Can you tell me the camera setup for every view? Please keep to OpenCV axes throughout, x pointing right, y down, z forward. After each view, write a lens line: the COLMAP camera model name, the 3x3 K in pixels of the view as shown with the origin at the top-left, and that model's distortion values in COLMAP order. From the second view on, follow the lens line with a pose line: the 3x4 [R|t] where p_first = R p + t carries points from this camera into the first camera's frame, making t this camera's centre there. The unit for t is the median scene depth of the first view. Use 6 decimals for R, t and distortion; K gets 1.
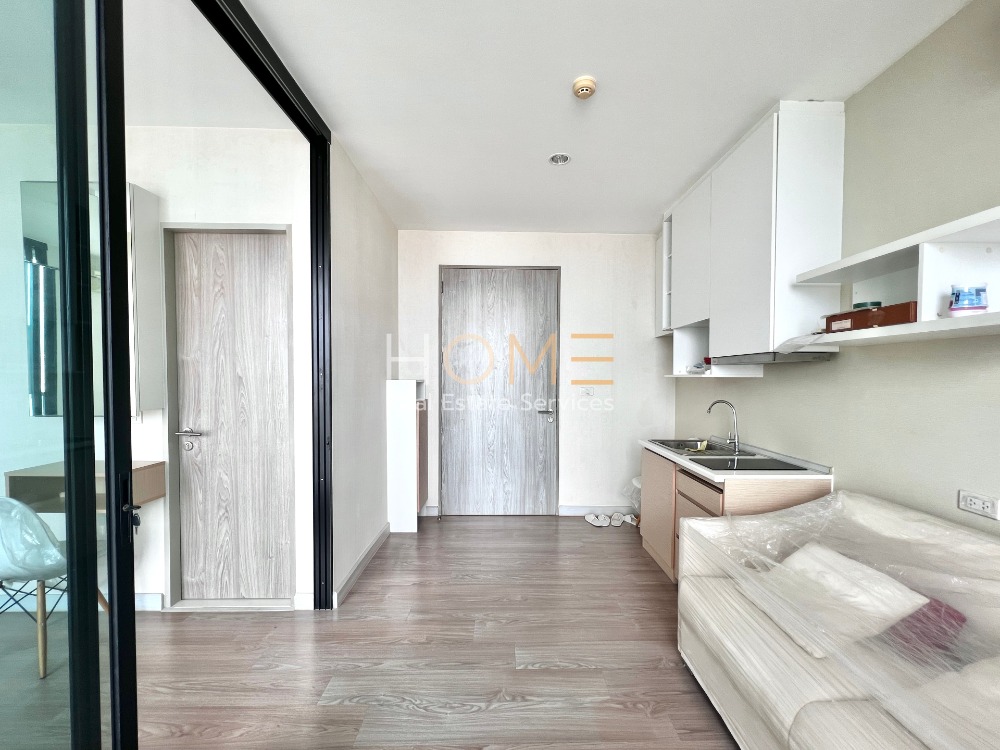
lens RADIAL K [[409.0, 0, 500.7], [0, 409.0, 384.6], [0, 0, 1]] dist [0.001014, 0.000014]
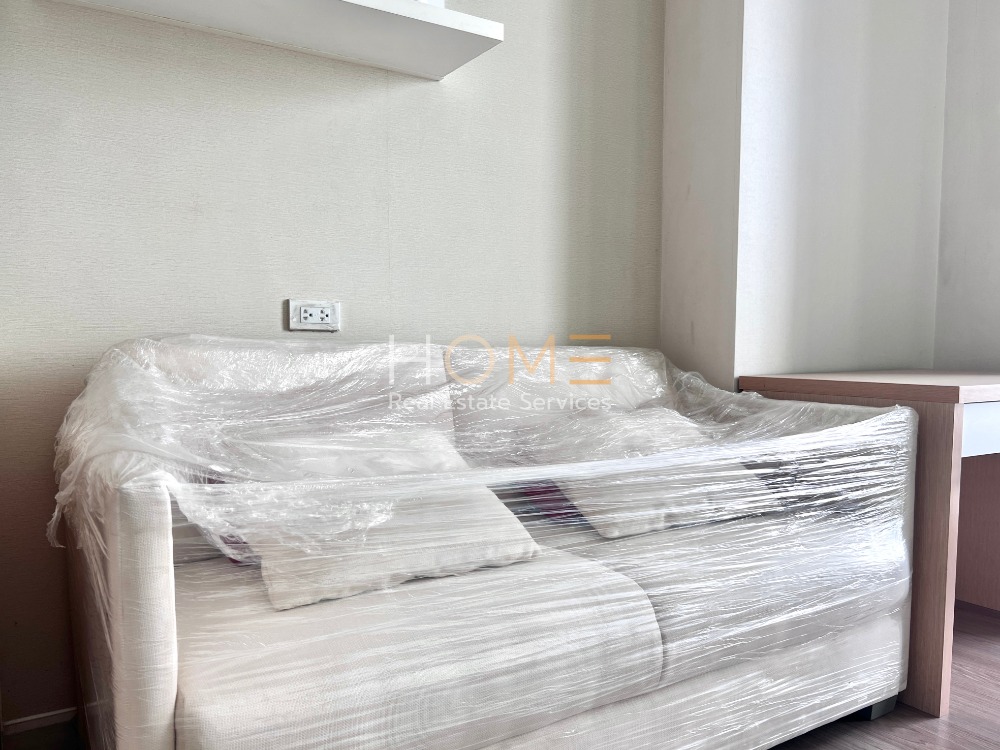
lens RADIAL K [[758.8, 0, 499.2], [0, 758.8, 380.6], [0, 0, 1]] dist [0.027202, -0.006075]
pose [[-0.515696, -0.065382, 0.854273, -0.043618], [0.005262, 0.996823, 0.079469, 0.180685], [-0.856756, 0.045477, -0.513714, 0.832125]]
